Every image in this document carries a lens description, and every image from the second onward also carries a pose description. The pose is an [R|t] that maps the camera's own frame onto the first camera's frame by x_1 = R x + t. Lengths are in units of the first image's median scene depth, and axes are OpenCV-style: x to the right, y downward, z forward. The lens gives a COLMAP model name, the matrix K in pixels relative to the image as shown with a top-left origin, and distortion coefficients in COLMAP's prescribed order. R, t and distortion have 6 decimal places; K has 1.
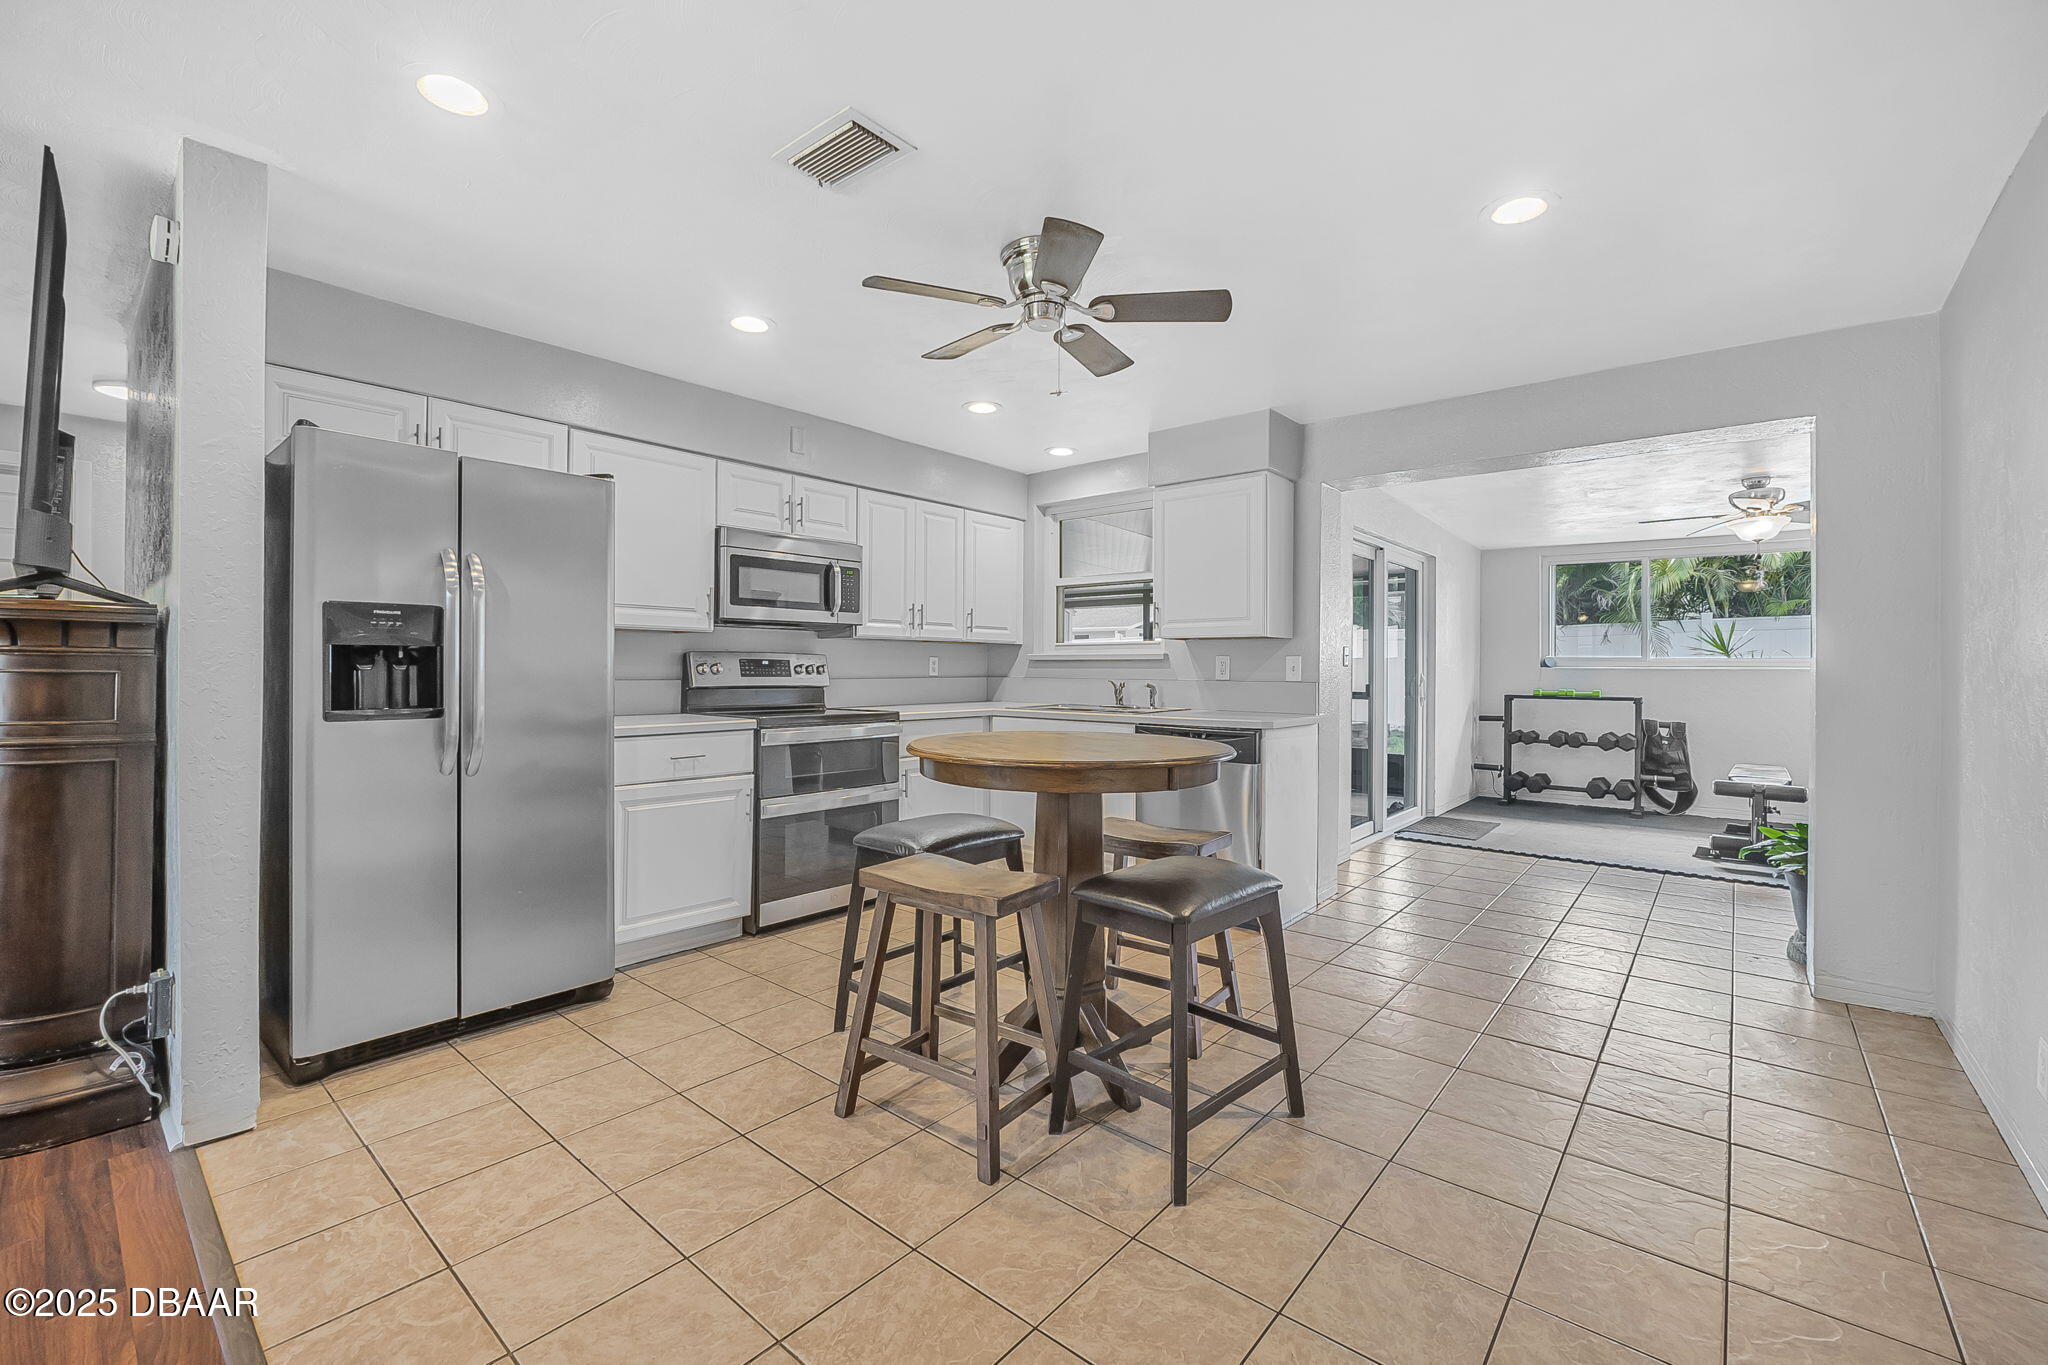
lens RADIAL K [[867.3, 0, 1007.5], [0, 867.3, 665.7], [0, 0, 1]] dist [-0.012352, 0.002216]
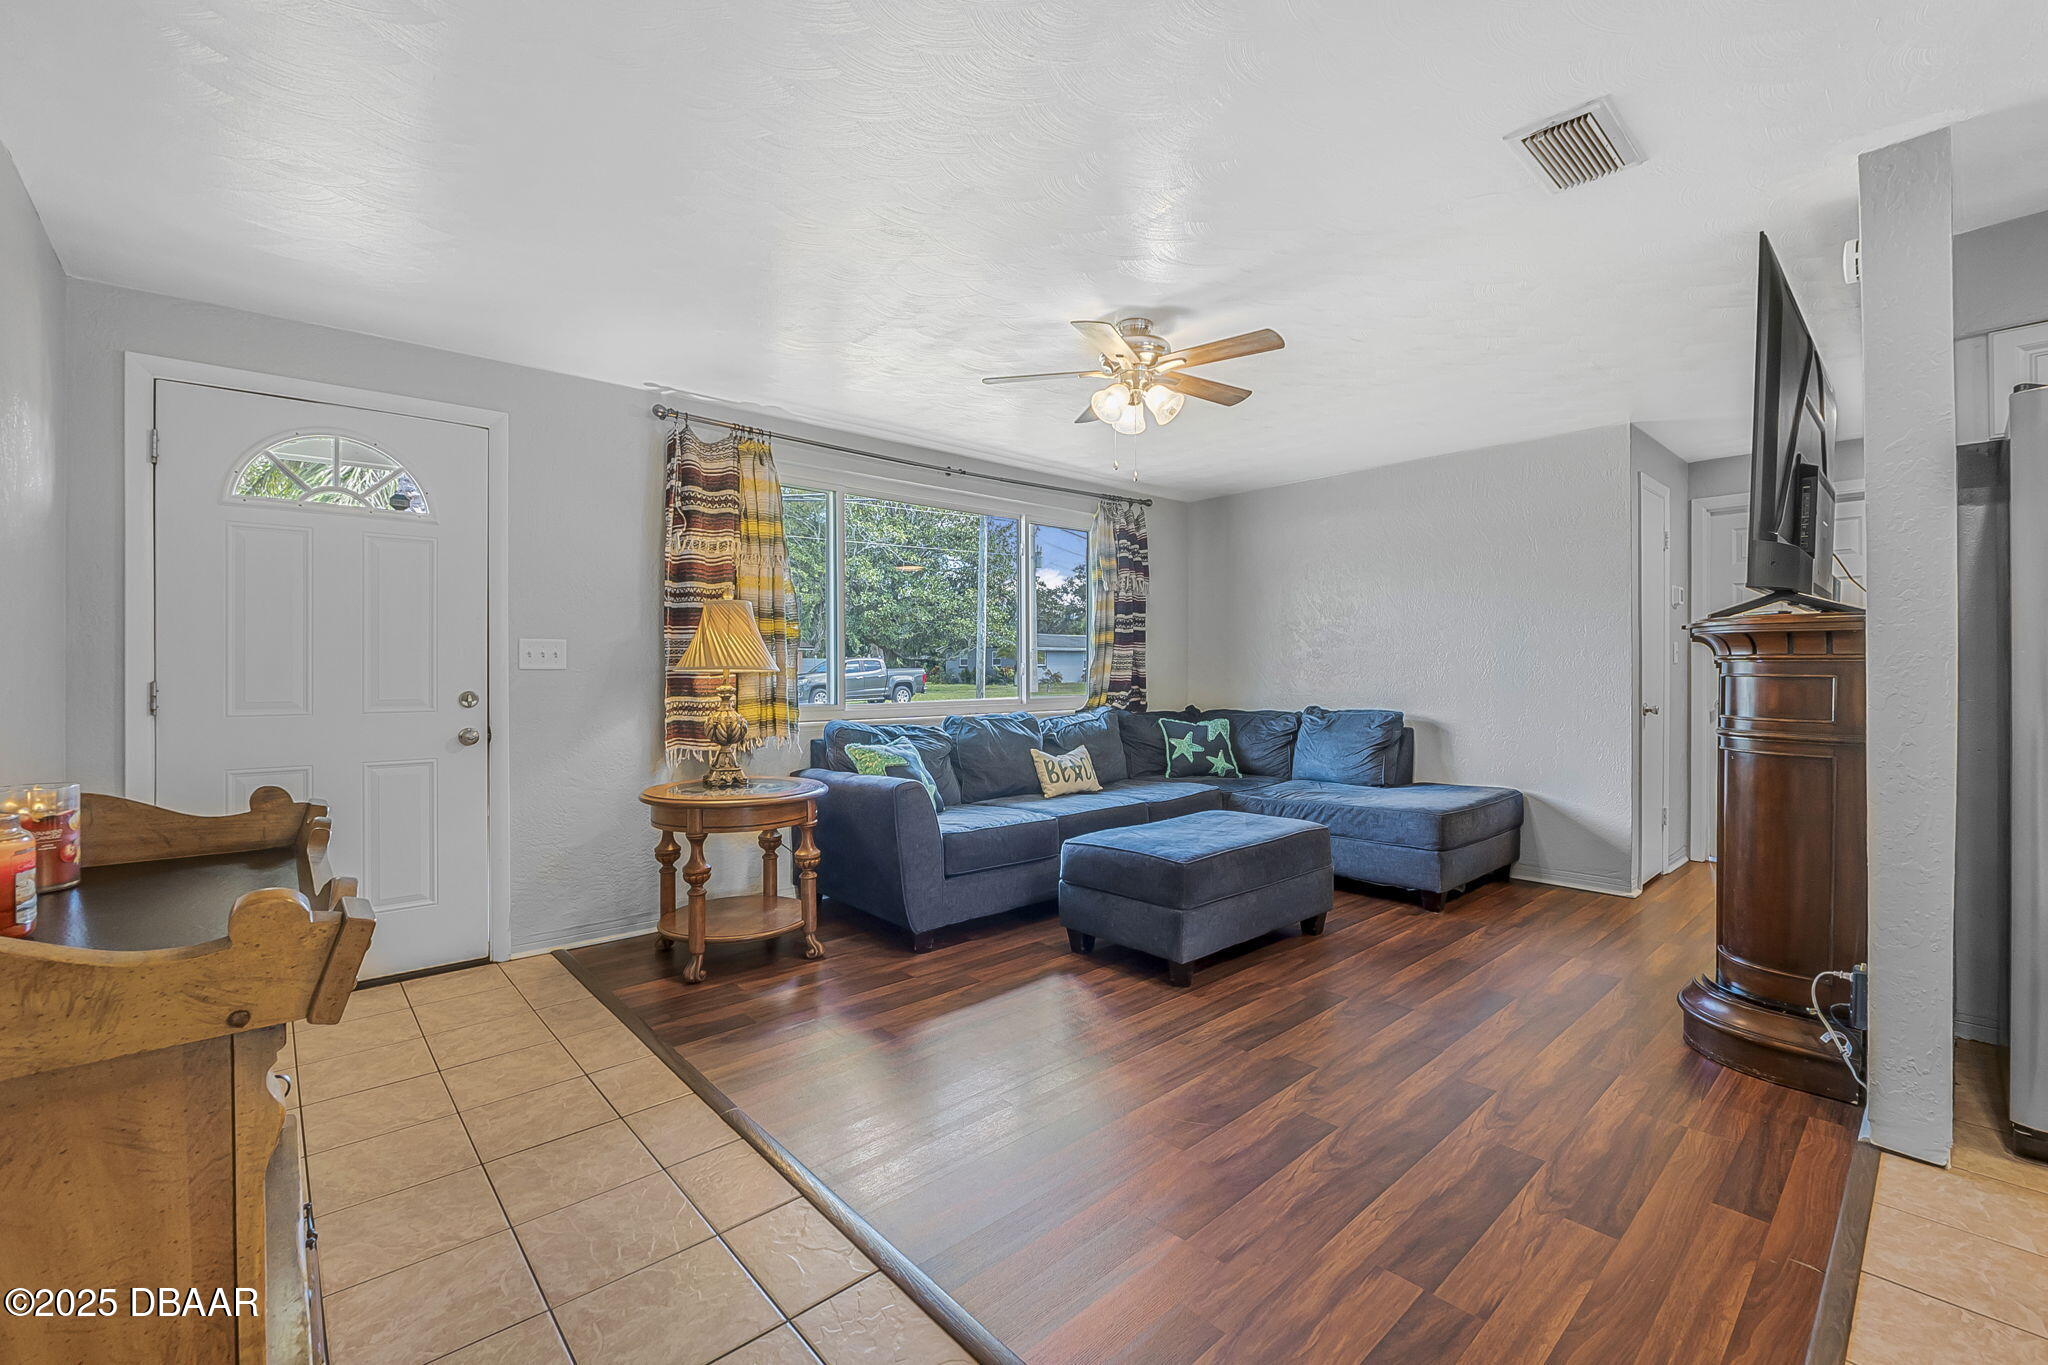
lens RADIAL K [[867.3, 0, 1036.9], [0, 867.3, 668.8], [0, 0, 1]] dist [-0.012352, 0.002216]
pose [[-0.124770, -0.009536, -0.992140, 0.065160], [0.001298, 0.999951, -0.009774, 0.002638], [0.992185, -0.002508, -0.124751, 0.054353]]
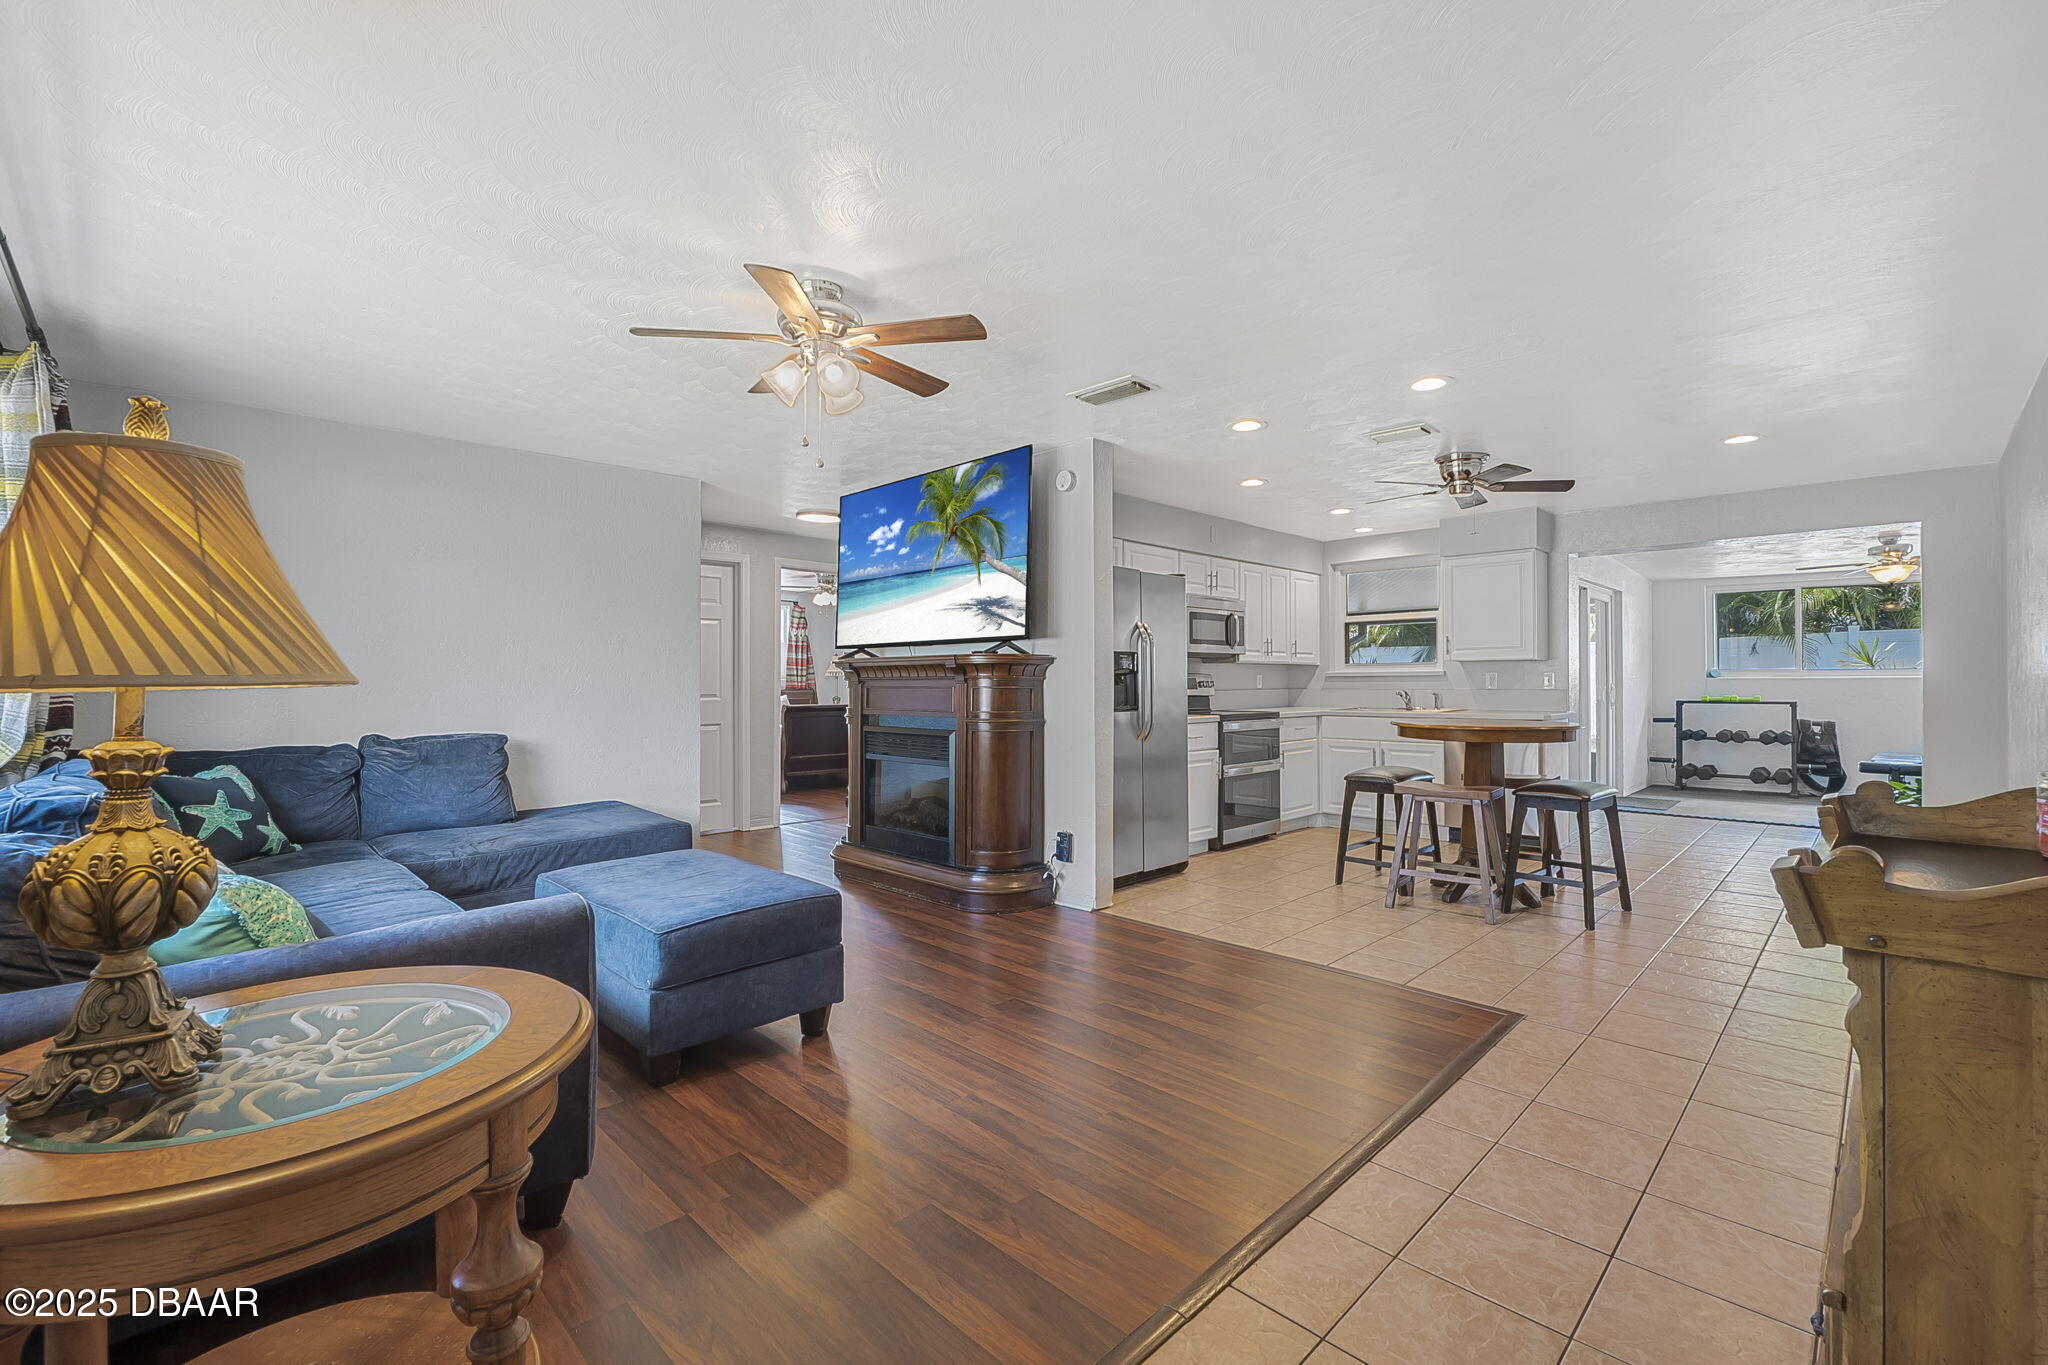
lens RADIAL K [[867.3, 0, 1029.7], [0, 867.3, 678.1], [0, 0, 1]] dist [-0.012352, 0.002216]
pose [[0.996426, -0.009734, -0.083908, -0.333566], [0.009440, 0.999948, -0.003901, -0.003005], [0.083941, 0.003095, 0.996466, -0.417391]]
